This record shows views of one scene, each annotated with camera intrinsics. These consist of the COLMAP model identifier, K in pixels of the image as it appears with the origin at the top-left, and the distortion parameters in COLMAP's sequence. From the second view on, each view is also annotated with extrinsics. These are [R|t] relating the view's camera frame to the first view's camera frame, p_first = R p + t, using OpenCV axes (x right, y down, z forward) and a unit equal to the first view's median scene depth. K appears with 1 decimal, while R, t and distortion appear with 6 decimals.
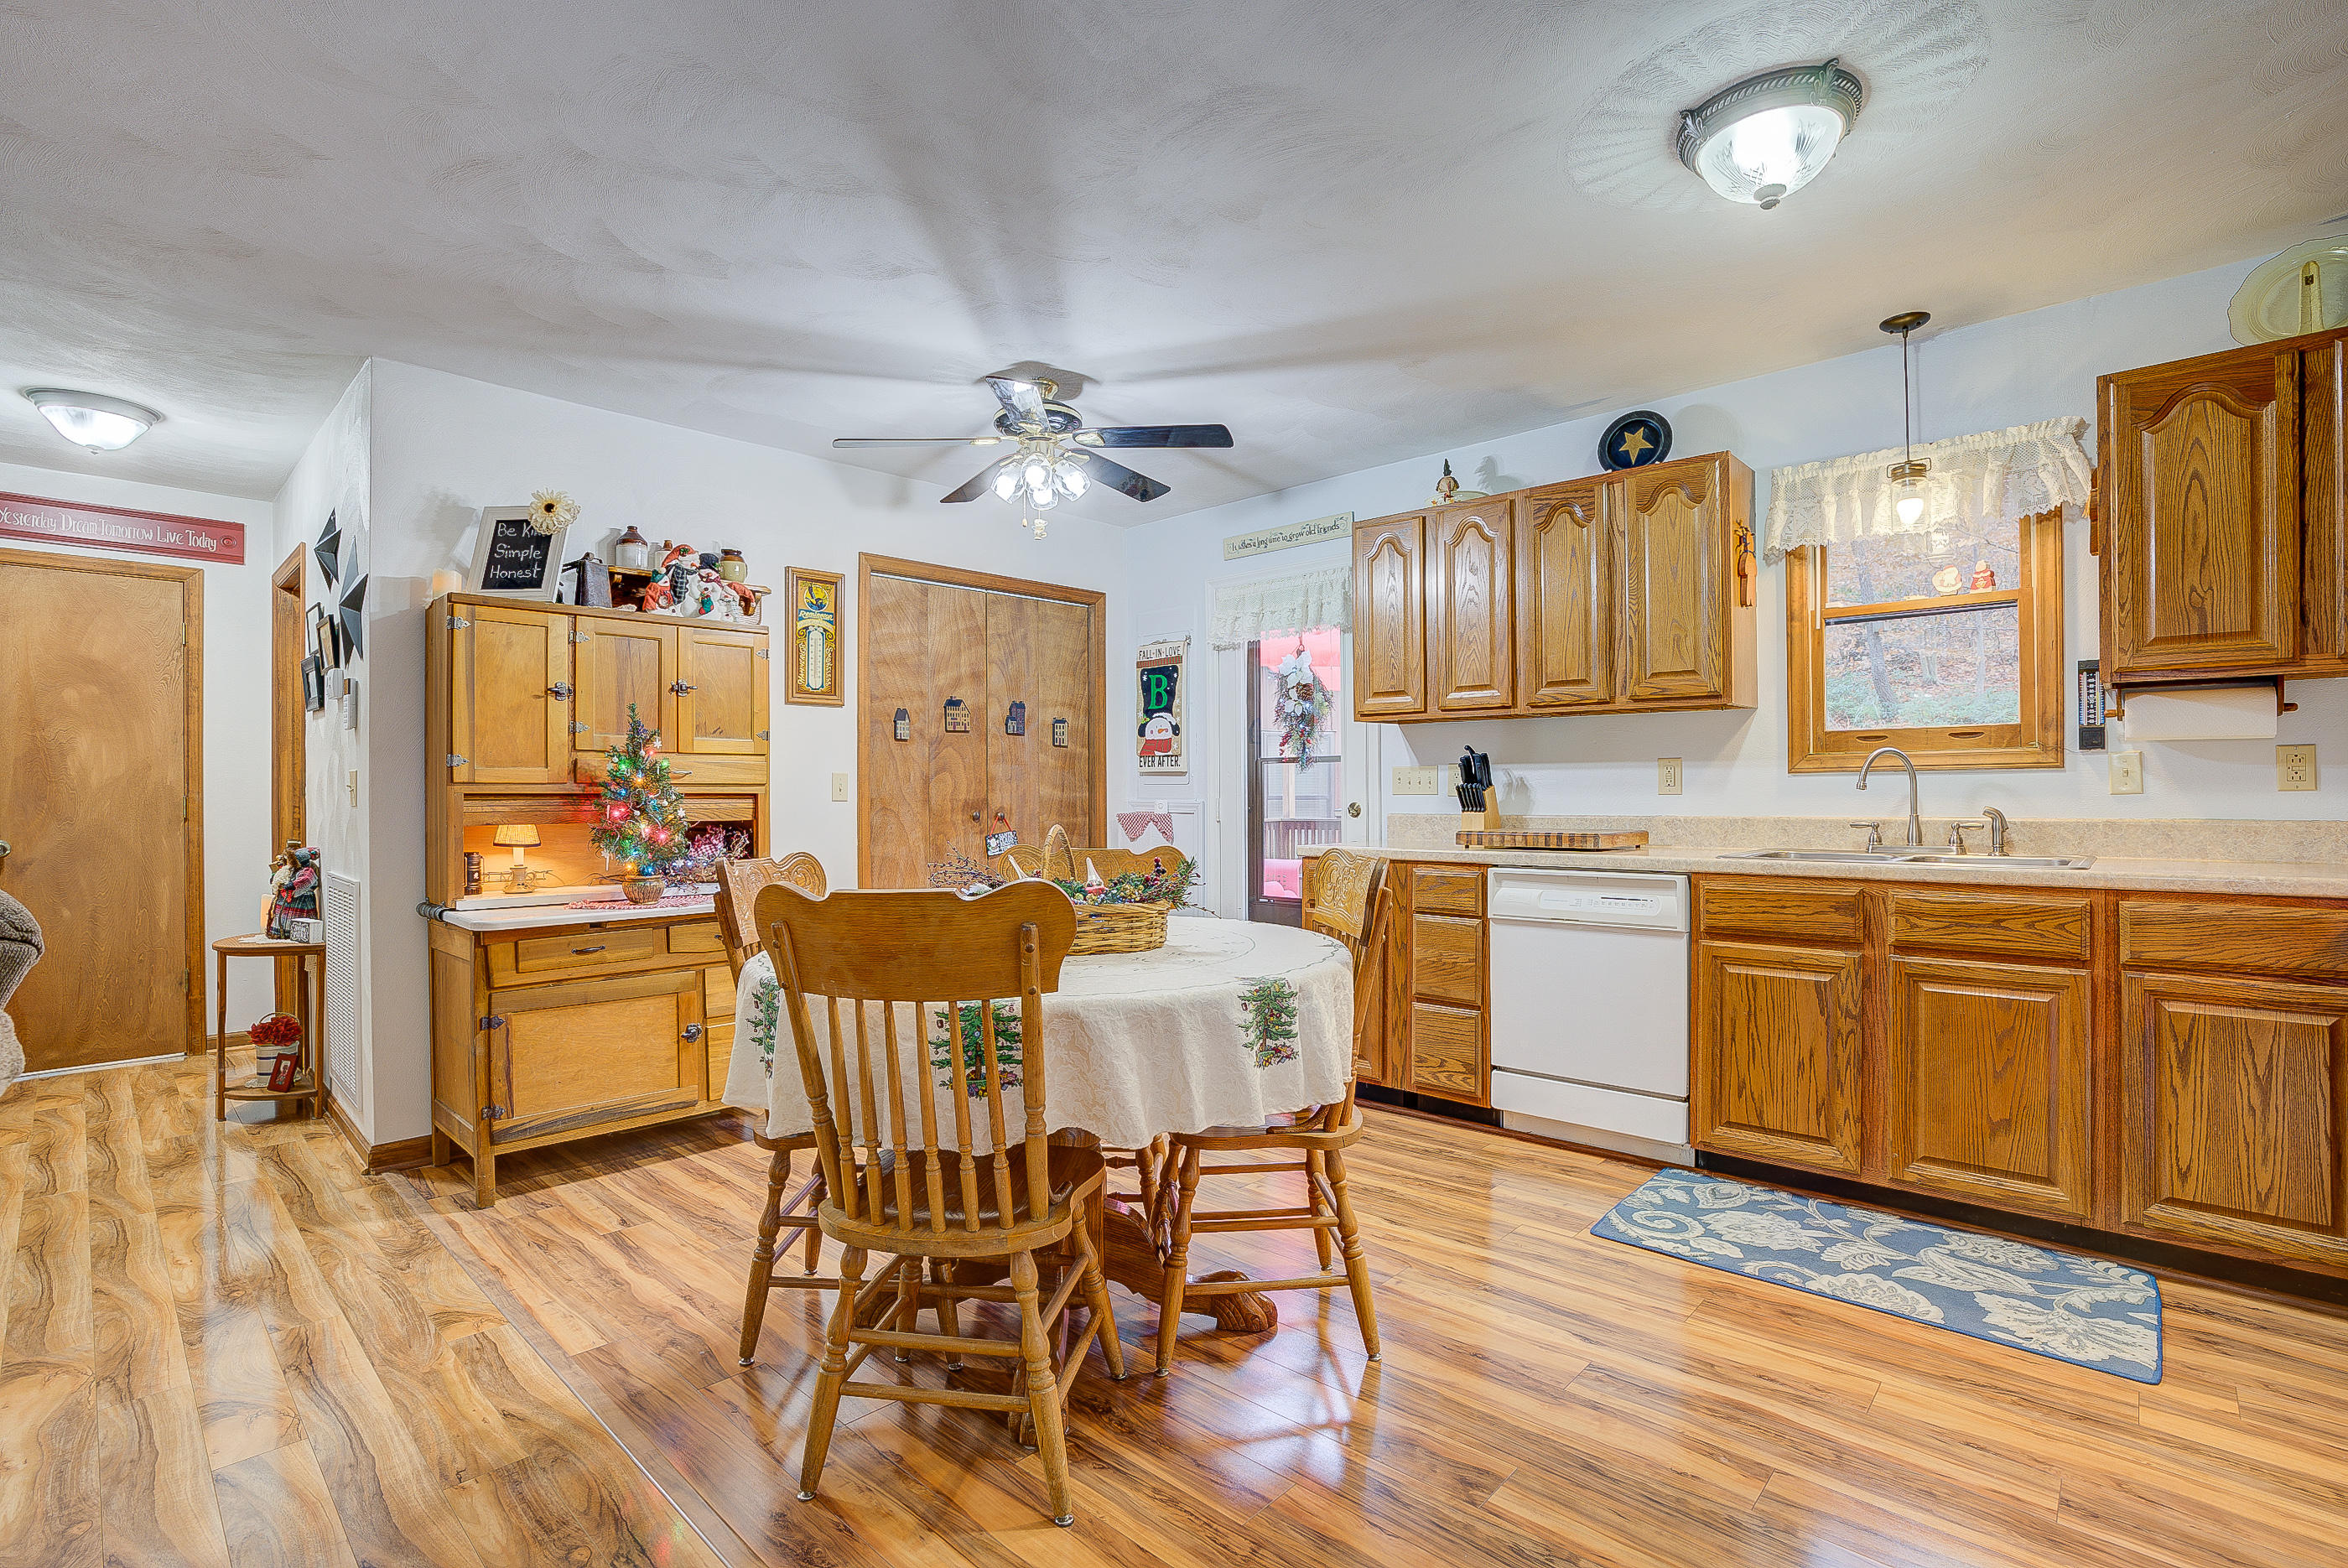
lens RADIAL K [[1081.3, 0, 1179.5], [0, 1081.3, 791.8], [0, 0, 1]] dist [-0.066507, 0.023455]
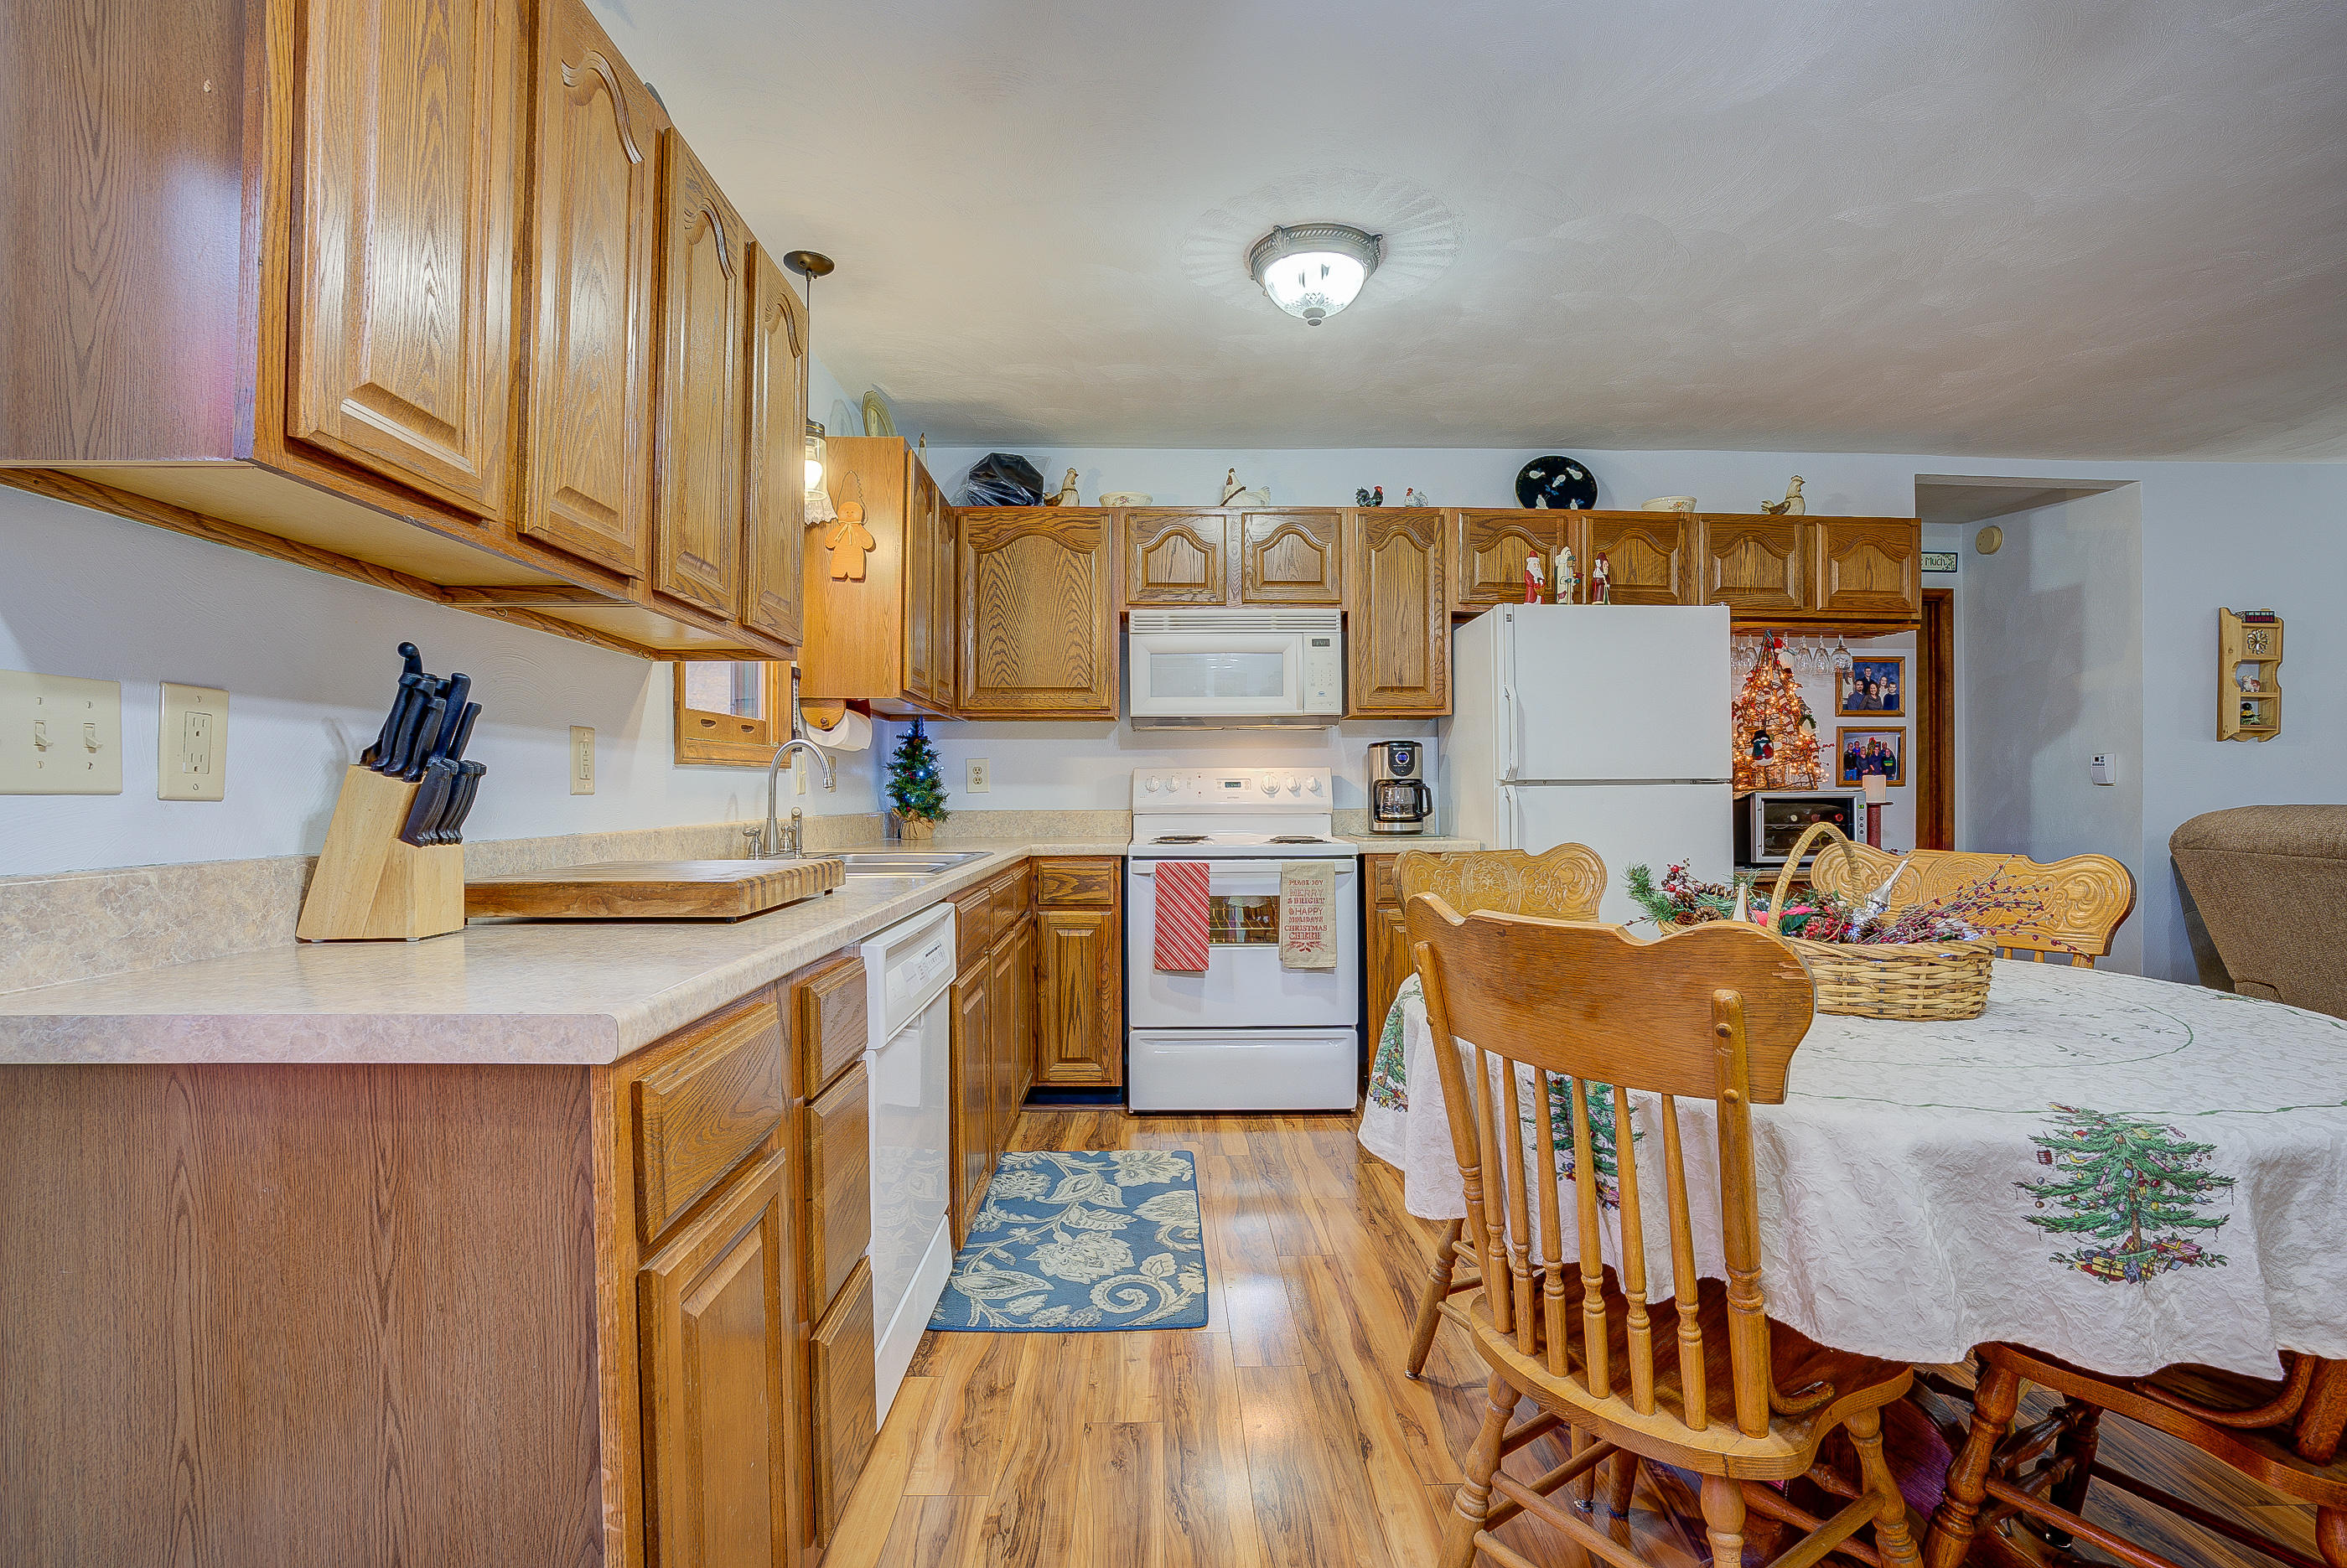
lens RADIAL K [[1080.8, 0, 1180.9], [0, 1080.8, 790.8], [0, 0, 1]] dist [-0.066507, 0.023455]
pose [[-0.697791, 0.010443, 0.716225, -0.152100], [0.009522, 0.999941, -0.005302, 0.007077], [-0.716238, 0.003120, -0.697849, 1.273005]]
